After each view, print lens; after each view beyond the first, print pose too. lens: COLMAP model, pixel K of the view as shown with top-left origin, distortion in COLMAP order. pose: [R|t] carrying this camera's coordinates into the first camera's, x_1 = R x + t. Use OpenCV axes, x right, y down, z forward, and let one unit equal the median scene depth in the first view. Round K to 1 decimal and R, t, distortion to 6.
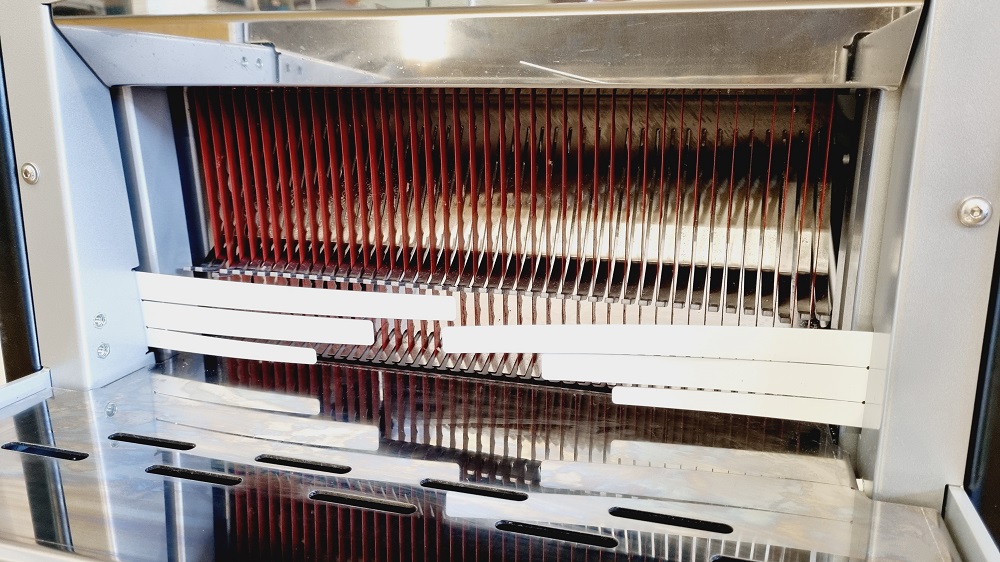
lens RADIAL K [[749.9, 0, 502.1], [0, 749.9, 260.5], [0, 0, 1]] dist [0.033758, -0.004350]
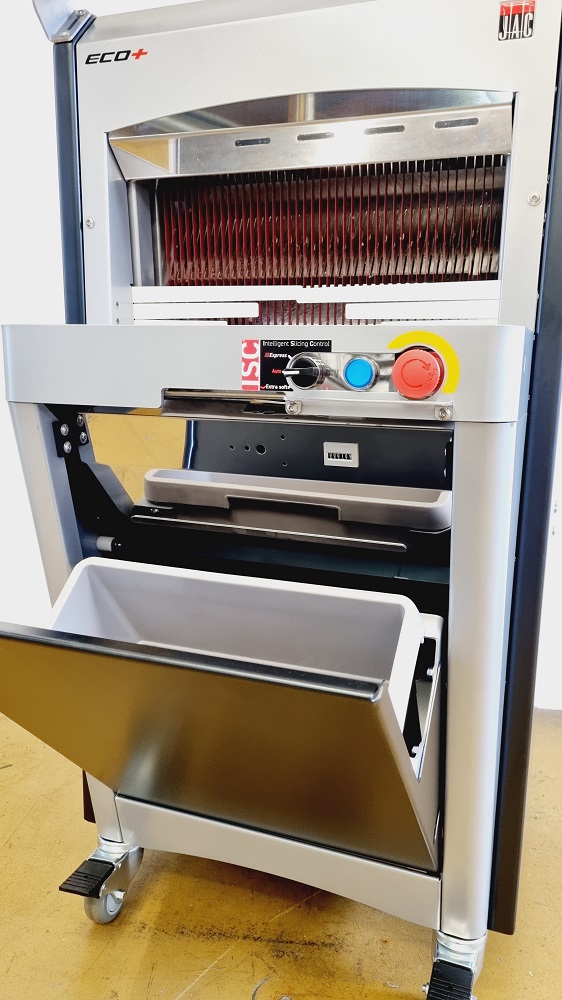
lens RADIAL K [[749.9, 0, 281.0], [0, 749.9, 500.0], [0, 0, 1]] dist [0.033758, -0.004350]
pose [[0.997723, 0.026775, -0.061907, 0.015183], [-0.027944, 0.999446, -0.018089, 0.598117], [0.061388, 0.019777, 0.997918, -0.870922]]
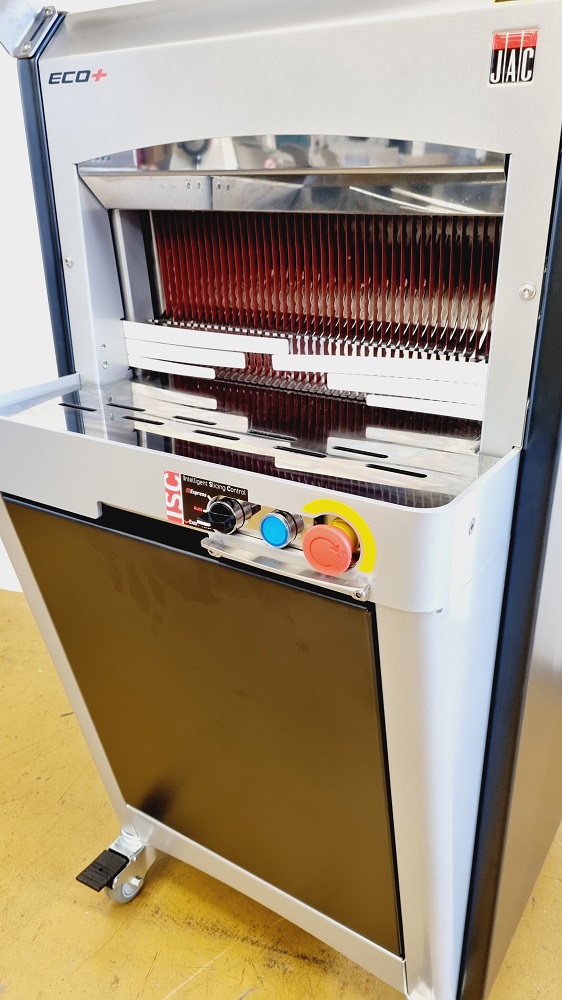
lens RADIAL K [[761.0, 0, 281.0], [0, 761.0, 500.0], [0, 0, 1]] dist [0.016534, 0.007661]
pose [[0.959453, 0.097597, -0.264433, 0.386625], [-0.045535, 0.979488, 0.196292, 0.060830], [0.278167, -0.176292, 0.944216, -0.653865]]
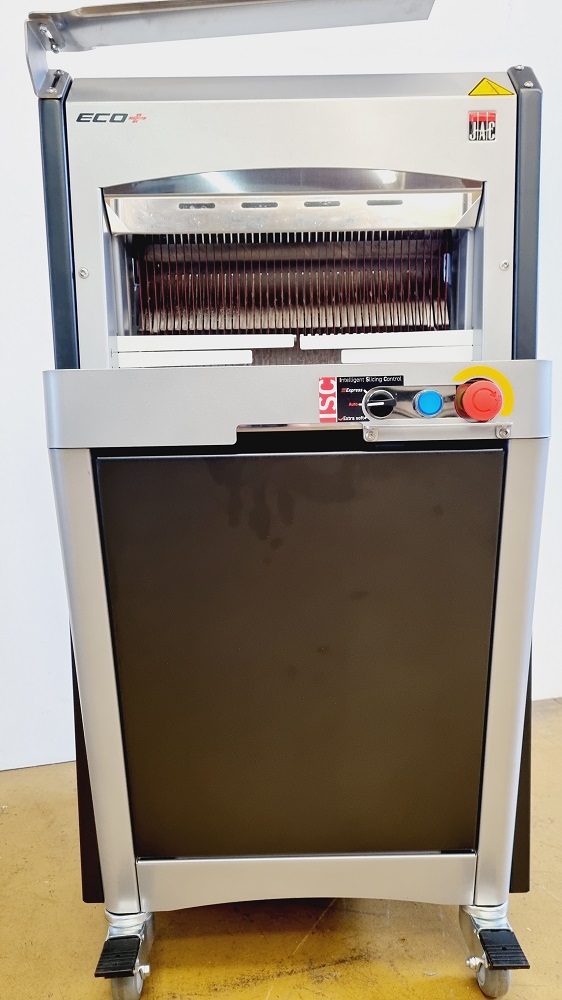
lens RADIAL K [[749.9, 0, 281.0], [0, 749.9, 500.0], [0, 0, 1]] dist [0.033758, -0.004350]
pose [[0.955723, -0.051713, 0.289690, -0.691859], [0.081854, 0.992304, -0.092909, 0.664084], [-0.282656, 0.112507, 0.952601, -0.905510]]
